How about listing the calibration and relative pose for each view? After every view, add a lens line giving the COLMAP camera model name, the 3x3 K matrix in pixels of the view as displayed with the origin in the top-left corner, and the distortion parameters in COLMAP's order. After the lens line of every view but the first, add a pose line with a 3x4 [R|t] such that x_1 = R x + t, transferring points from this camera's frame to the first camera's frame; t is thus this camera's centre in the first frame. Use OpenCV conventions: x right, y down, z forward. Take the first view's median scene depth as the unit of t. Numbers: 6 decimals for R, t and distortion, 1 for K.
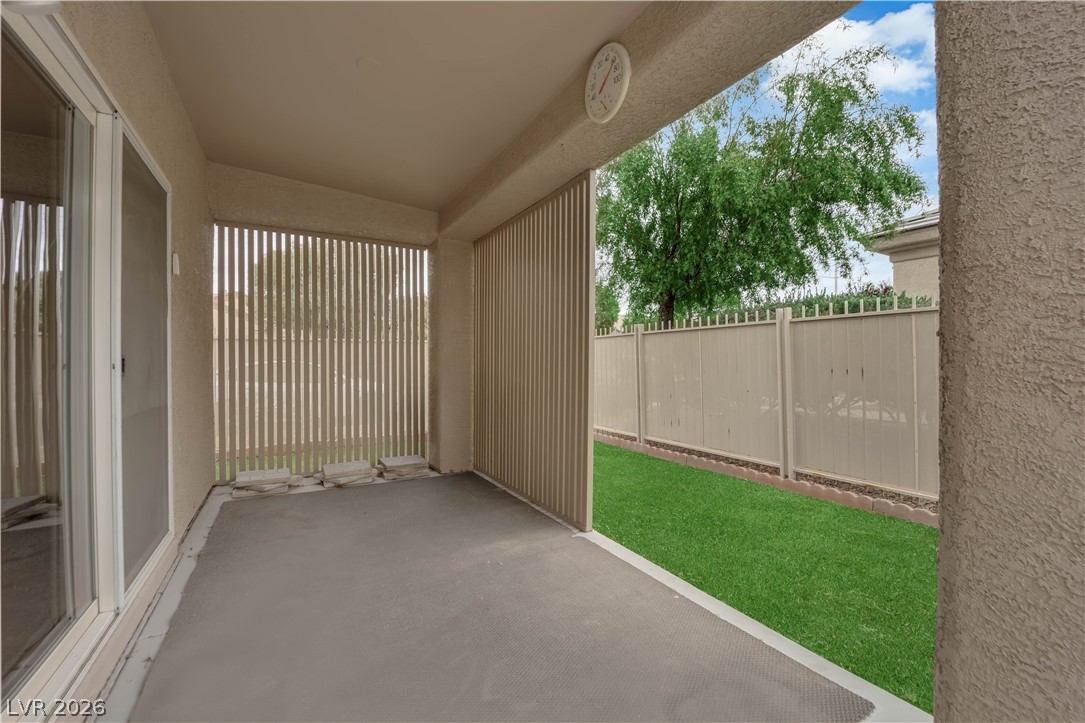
lens RADIAL K [[436.1, 0, 545.4], [0, 436.1, 361.1], [0, 0, 1]] dist [-0.011254, -0.003653]
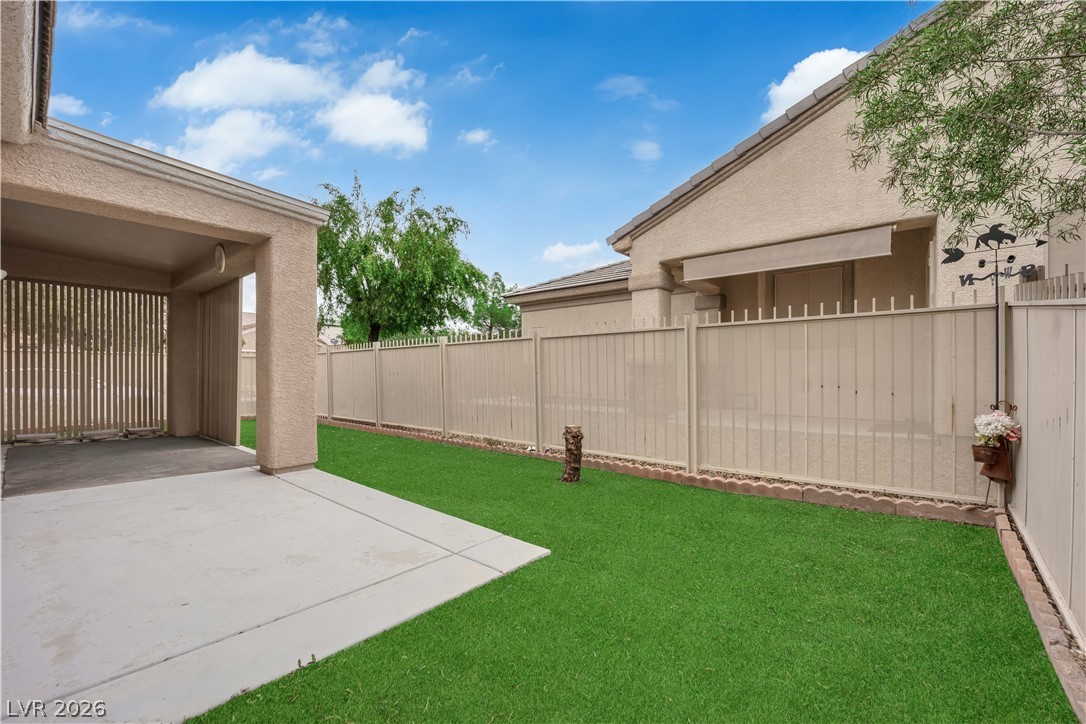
lens RADIAL K [[436.5, 0, 542.4], [0, 436.5, 371.1], [0, 0, 1]] dist [-0.011254, -0.003653]
pose [[0.943425, -0.000714, 0.331586, 0.360590], [-0.001018, 0.999987, 0.005050, 0.001109], [-0.331585, -0.005102, 0.943412, -0.672569]]
